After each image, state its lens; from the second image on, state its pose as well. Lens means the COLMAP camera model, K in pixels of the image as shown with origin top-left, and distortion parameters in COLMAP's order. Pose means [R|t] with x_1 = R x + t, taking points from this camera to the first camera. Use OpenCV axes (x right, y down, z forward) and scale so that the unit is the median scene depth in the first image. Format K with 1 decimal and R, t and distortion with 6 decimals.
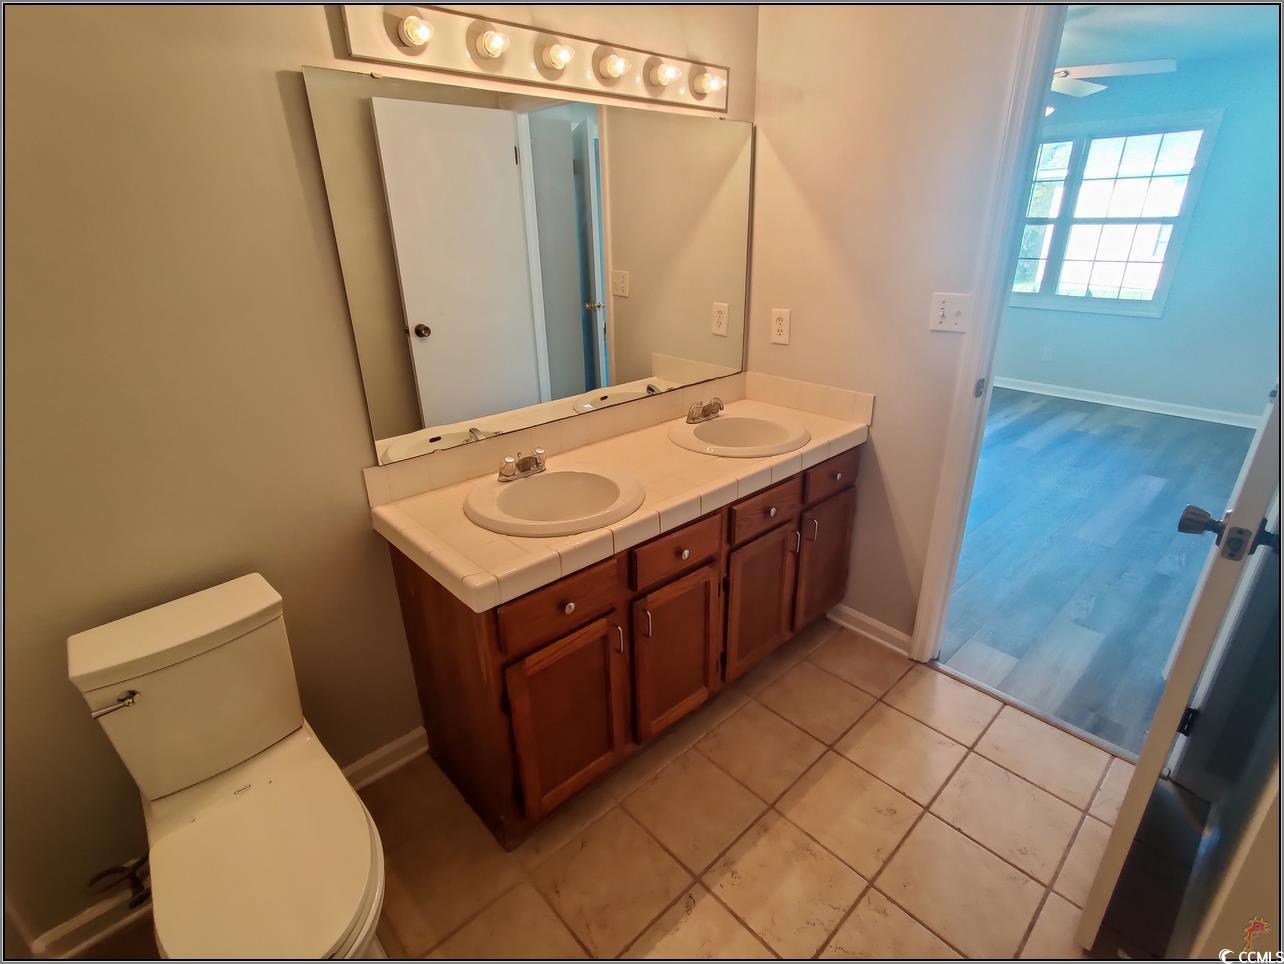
lens RADIAL K [[626.4, 0, 643.0], [0, 626.4, 480.3], [0, 0, 1]] dist [-0.000641, 0.000132]
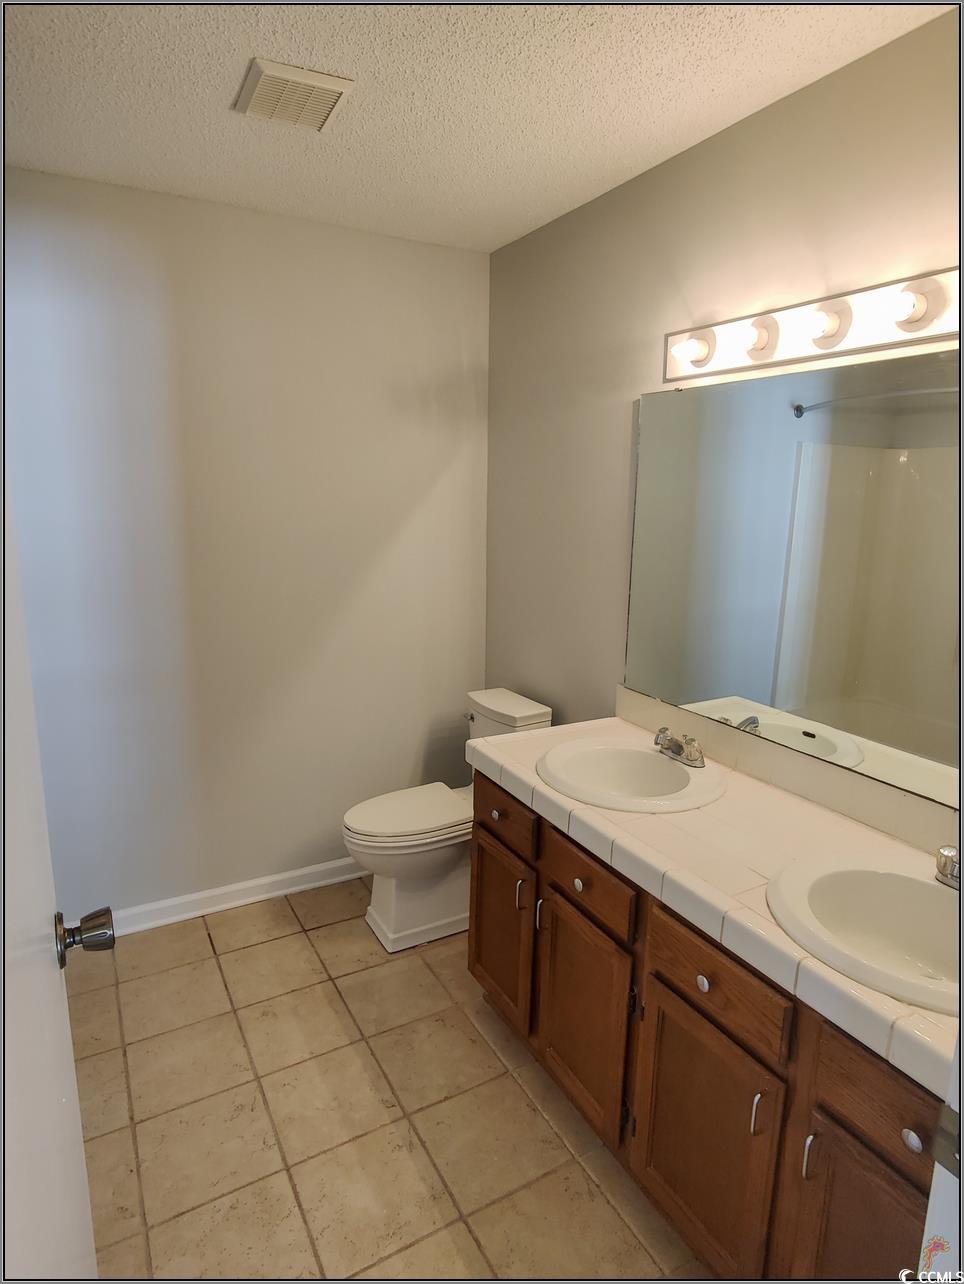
lens RADIAL K [[739.1, 0, 482.0], [0, 739.1, 642.0], [0, 0, 1]] dist [-0.005950, 0.011214]
pose [[-0.228579, 0.218441, -0.948702, 0.971400], [-0.387632, 0.873498, 0.294520, -0.407987], [0.893025, 0.435068, -0.114988, 0.865499]]
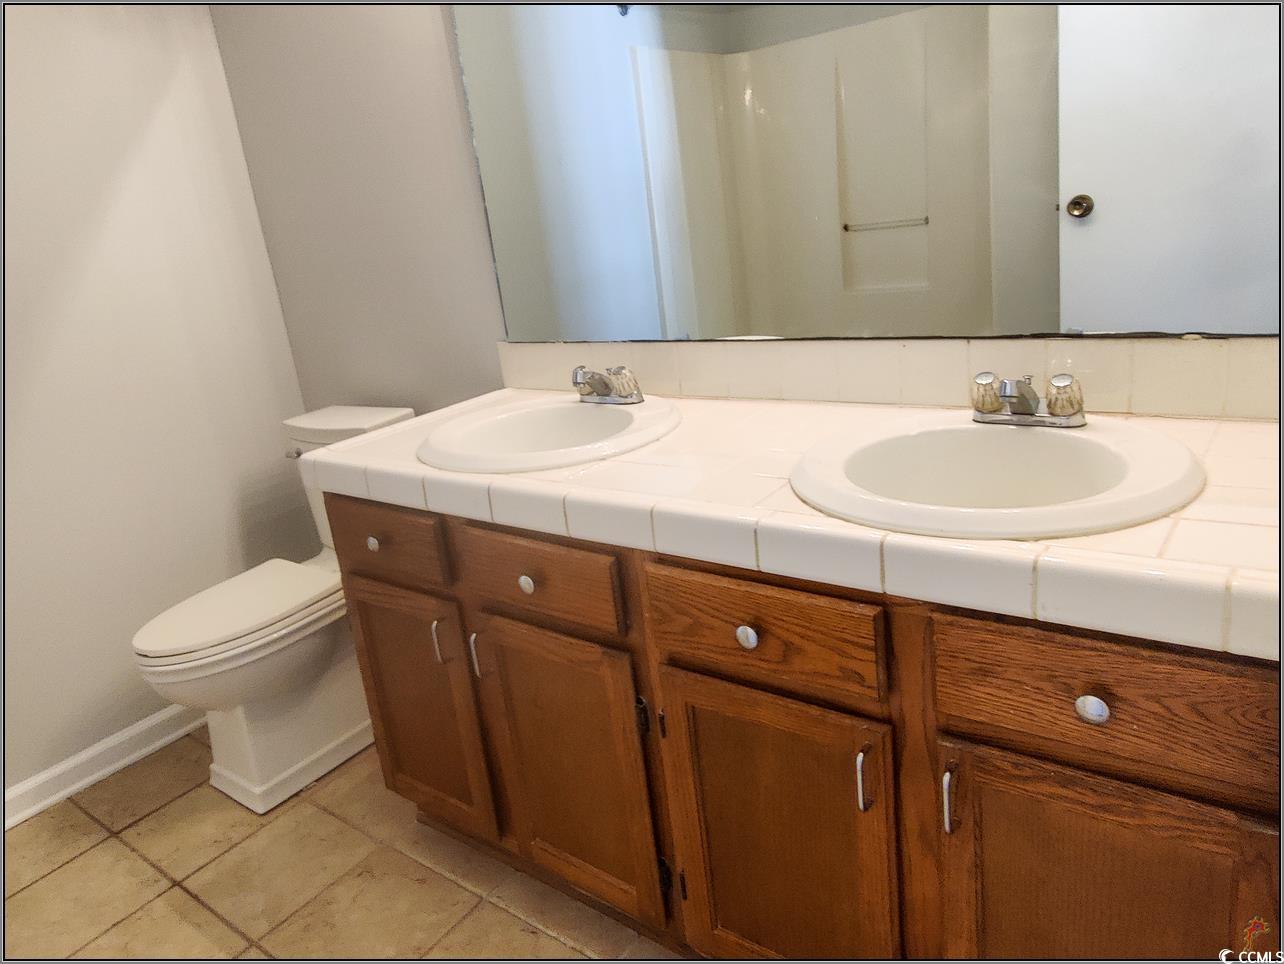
lens RADIAL K [[887.9, 0, 605.2], [0, 887.9, 458.8], [0, 0, 1]] dist [-0.000028, 0.000021]
pose [[0.156586, 0.276849, -0.948069, 0.803413], [-0.258891, 0.937851, 0.231106, -0.188254], [0.953130, 0.209258, 0.218528, 0.879502]]
